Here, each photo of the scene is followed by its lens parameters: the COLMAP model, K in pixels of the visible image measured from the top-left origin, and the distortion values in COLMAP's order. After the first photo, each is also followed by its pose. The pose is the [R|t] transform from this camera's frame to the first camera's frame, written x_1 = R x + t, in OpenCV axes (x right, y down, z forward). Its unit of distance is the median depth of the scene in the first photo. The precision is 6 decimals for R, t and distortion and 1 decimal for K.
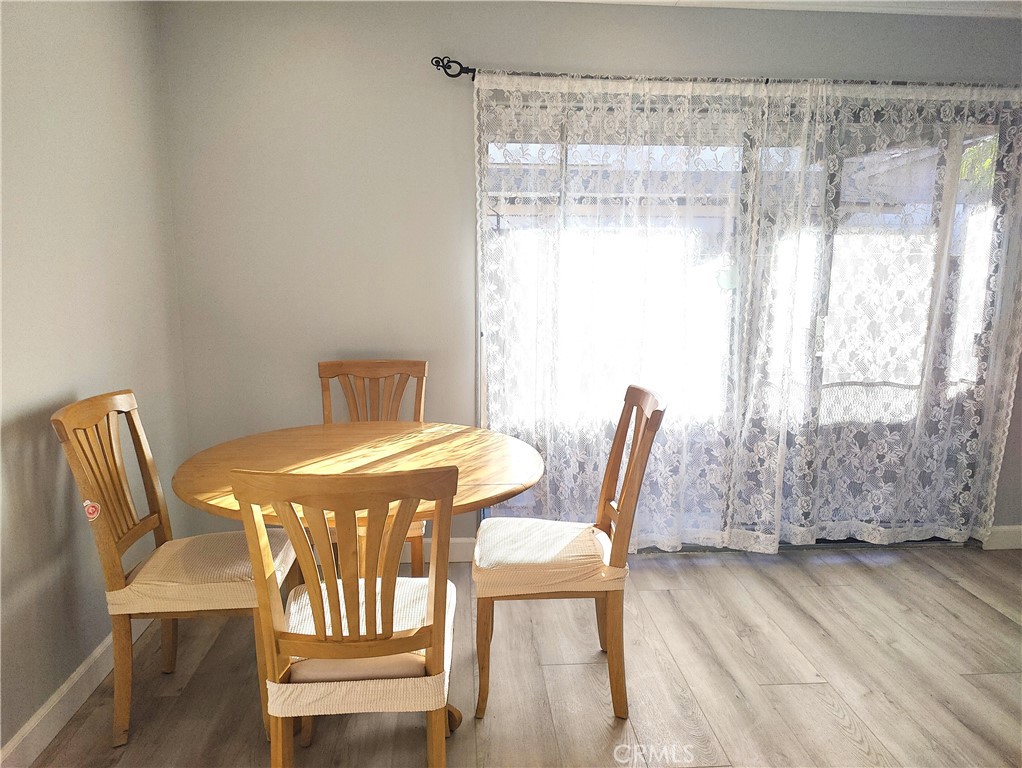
lens RADIAL K [[709.2, 0, 509.3], [0, 709.2, 376.3], [0, 0, 1]] dist [0.019920, -0.023422]
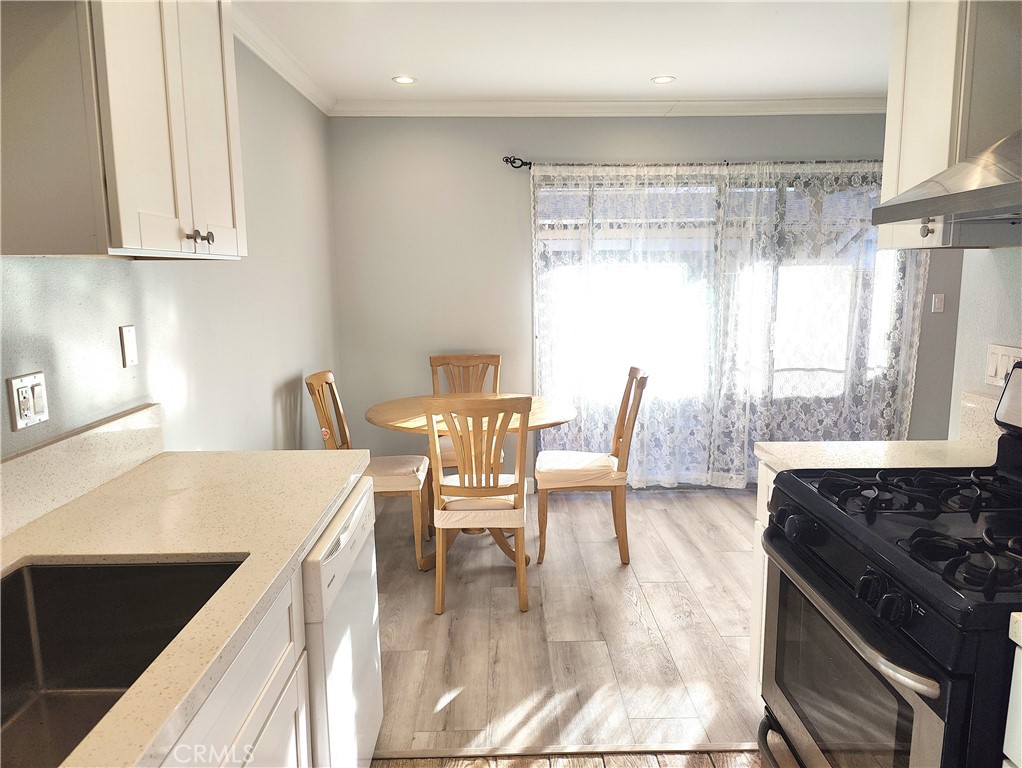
lens RADIAL K [[709.2, 0, 513.0], [0, 709.2, 373.6], [0, 0, 1]] dist [0.019920, -0.023422]
pose [[0.998392, -0.008888, -0.055988, -0.005778], [0.007751, 0.999760, -0.020488, 0.049201], [0.056157, 0.020021, 0.998221, -0.495919]]
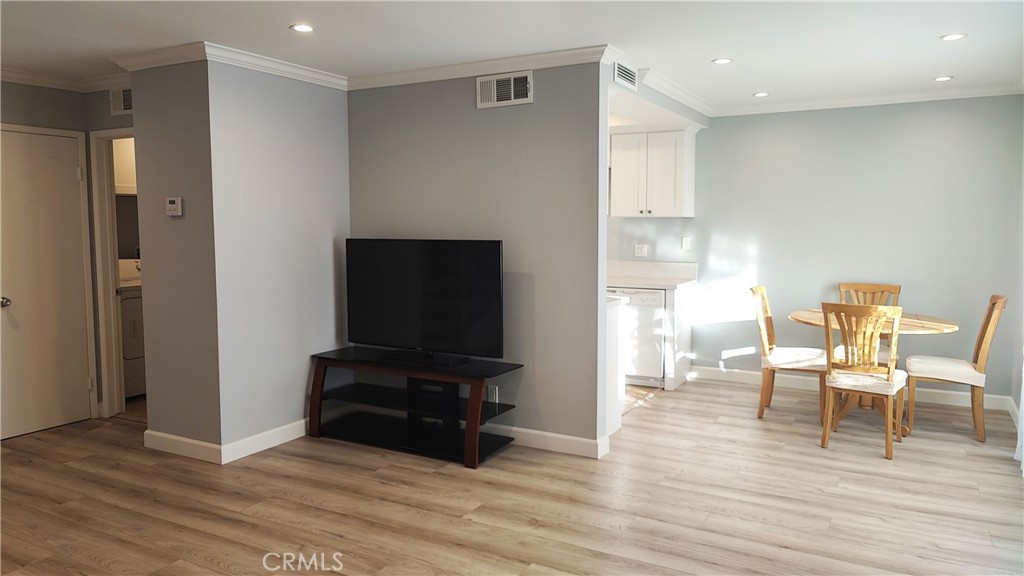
lens RADIAL K [[709.7, 0, 511.1], [0, 709.7, 282.1], [0, 0, 1]] dist [0.011256, -0.006242]
pose [[-0.544678, 0.066606, -0.835996, 1.786260], [-0.134021, 0.977117, 0.165168, -0.176987], [0.827868, 0.202004, -0.523287, 0.905475]]
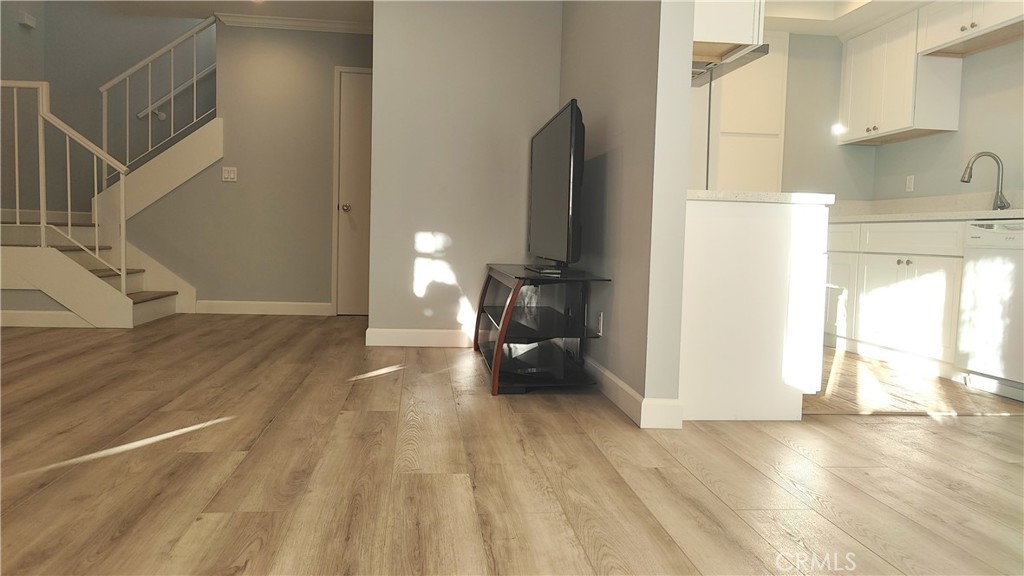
lens RADIAL K [[709.7, 0, 505.5], [0, 709.7, 290.8], [0, 0, 1]] dist [0.011256, -0.006242]
pose [[-0.998060, -0.030706, -0.054165, 0.700873], [-0.042485, 0.971802, 0.231940, 0.024822], [0.045516, 0.233791, -0.971221, 1.200883]]
